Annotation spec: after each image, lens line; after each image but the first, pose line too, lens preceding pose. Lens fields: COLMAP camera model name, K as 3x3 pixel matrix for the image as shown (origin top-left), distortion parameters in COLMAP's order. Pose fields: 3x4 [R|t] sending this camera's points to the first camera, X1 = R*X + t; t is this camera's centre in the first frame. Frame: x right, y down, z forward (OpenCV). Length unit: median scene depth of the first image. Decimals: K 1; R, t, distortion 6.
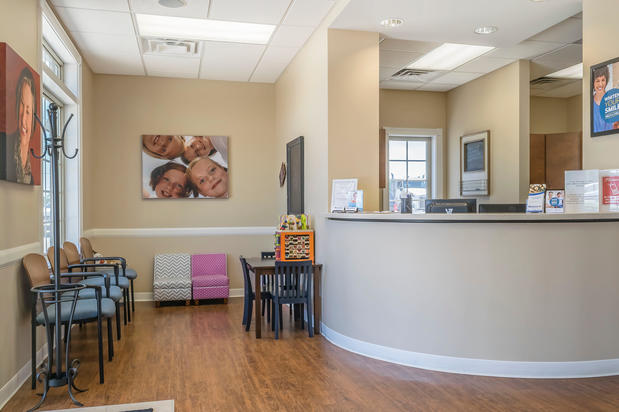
lens RADIAL K [[530.0, 0, 309.5], [0, 530.0, 206.0], [0, 0, 1]] dist [0.001626, -0.000981]
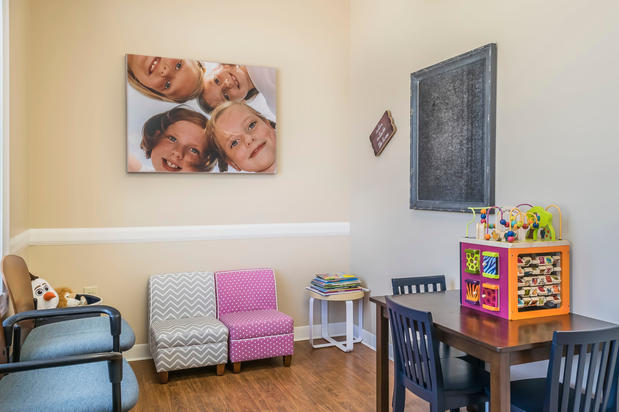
lens RADIAL K [[488.2, 0, 308.8], [0, 488.2, 193.1], [0, 0, 1]] dist [0.001527, 0.002021]
pose [[0.989693, 0.005945, 0.143079, -0.200132], [-0.006658, 0.999968, 0.004504, 0.003583], [-0.143047, -0.005410, 0.989701, 0.474164]]
